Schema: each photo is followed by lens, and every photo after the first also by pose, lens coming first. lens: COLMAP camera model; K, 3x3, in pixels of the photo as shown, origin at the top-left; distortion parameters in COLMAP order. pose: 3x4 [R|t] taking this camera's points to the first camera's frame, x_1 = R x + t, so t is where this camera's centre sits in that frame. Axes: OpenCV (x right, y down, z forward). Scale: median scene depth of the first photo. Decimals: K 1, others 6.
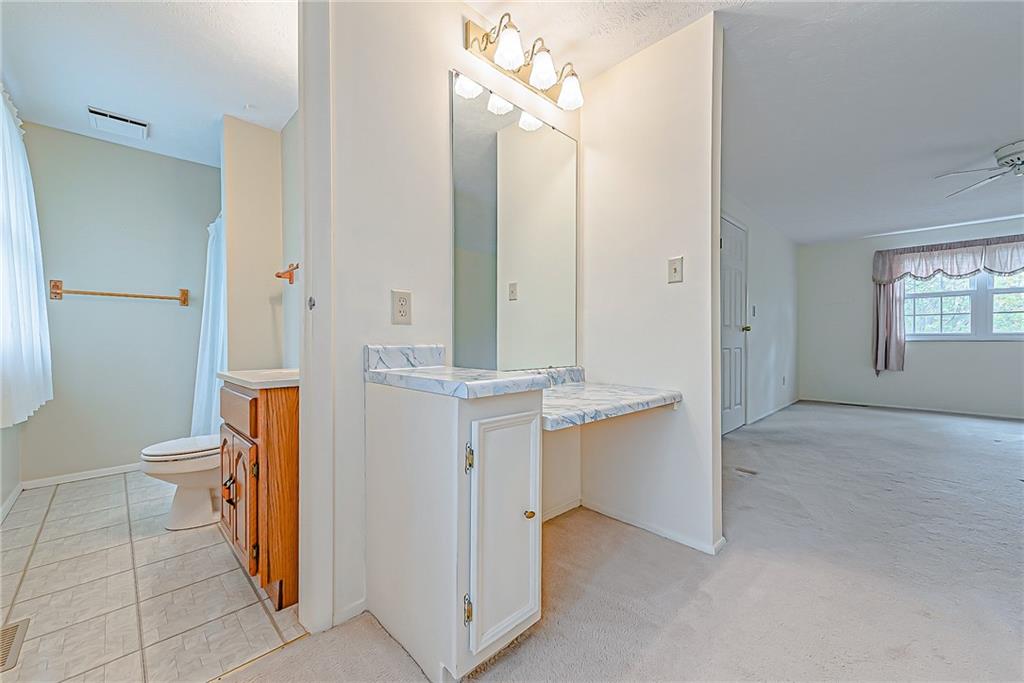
lens RADIAL K [[417.0, 0, 530.3], [0, 417.0, 343.0], [0, 0, 1]] dist [0.026501, -0.000017]
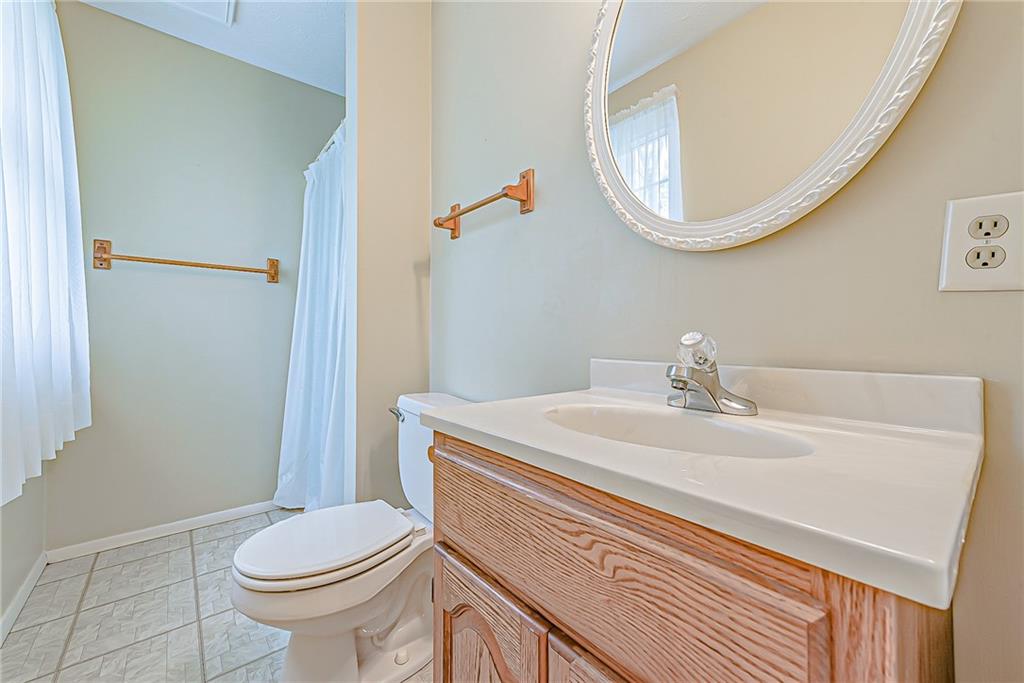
lens RADIAL K [[412.6, 0, 535.1], [0, 412.6, 338.1], [0, 0, 1]] dist [0.024036, -0.007214]
pose [[0.997884, 0.011381, -0.064020, -0.353239], [-0.011765, 0.999915, -0.005613, 0.002441], [0.063951, 0.006354, 0.997933, 0.358616]]
